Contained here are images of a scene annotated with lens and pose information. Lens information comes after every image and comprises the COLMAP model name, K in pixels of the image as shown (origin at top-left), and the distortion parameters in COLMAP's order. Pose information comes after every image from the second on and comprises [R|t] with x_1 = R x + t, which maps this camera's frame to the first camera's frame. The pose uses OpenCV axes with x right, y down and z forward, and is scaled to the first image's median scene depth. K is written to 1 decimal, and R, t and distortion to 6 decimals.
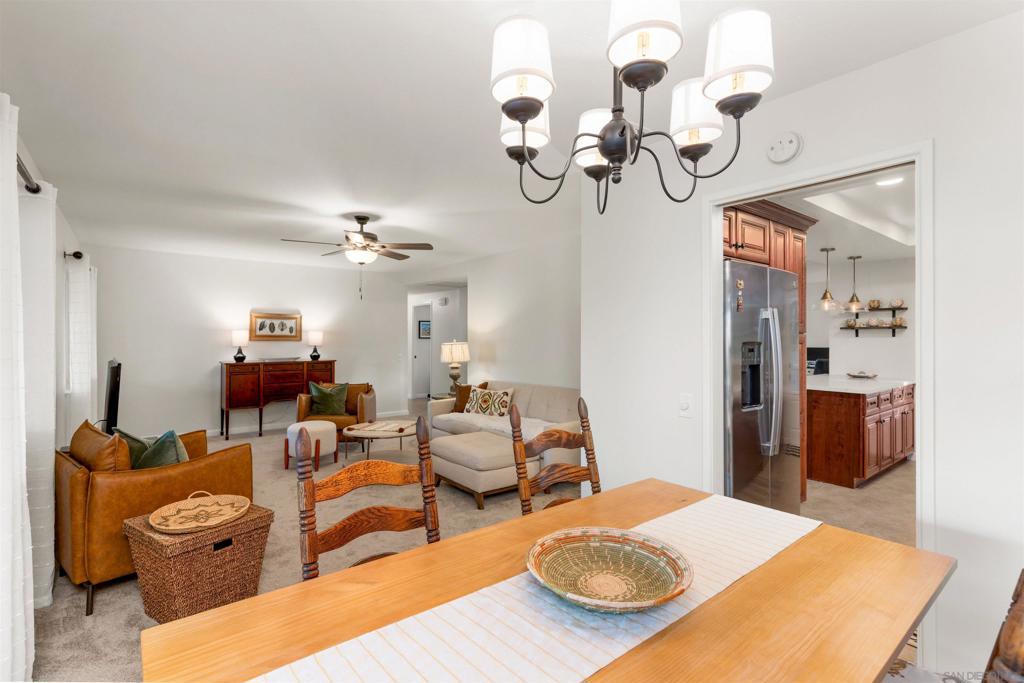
lens RADIAL K [[480.5, 0, 512.0], [0, 480.5, 341.5], [0, 0, 1]] dist [0.000412, 0.000020]
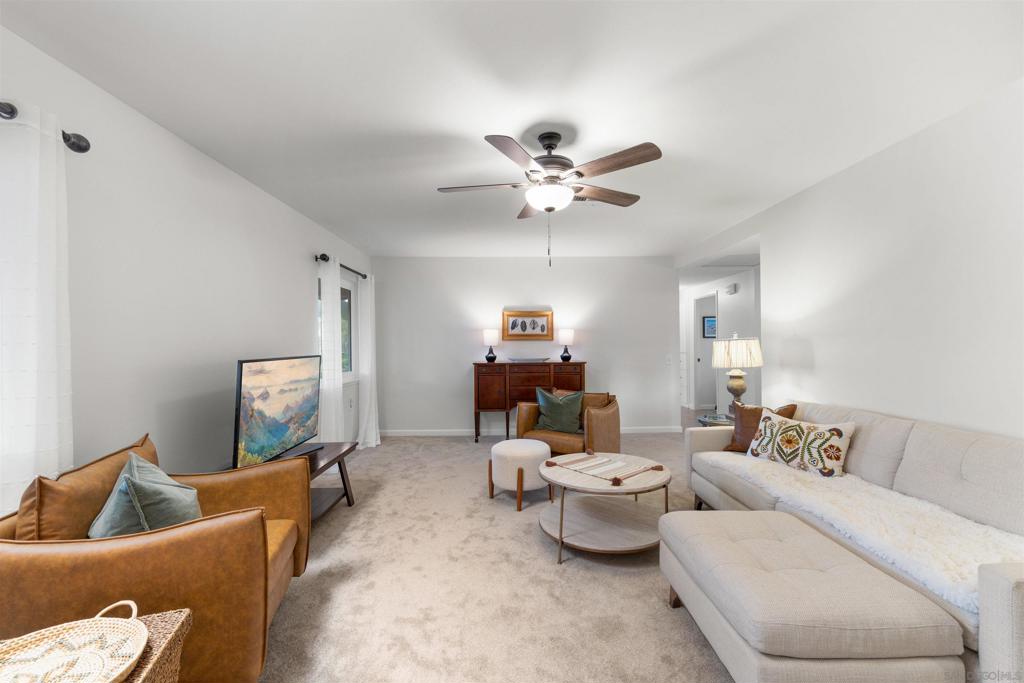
lens RADIAL K [[426.7, 0, 512.0], [0, 426.7, 341.5], [0, 0, 1]] dist [0.000438, 0.000201]
pose [[0.793560, -0.011054, -0.608391, -0.007959], [0.004522, 0.999914, -0.012270, 0.012382], [0.608475, 0.006986, 0.793543, 0.354450]]
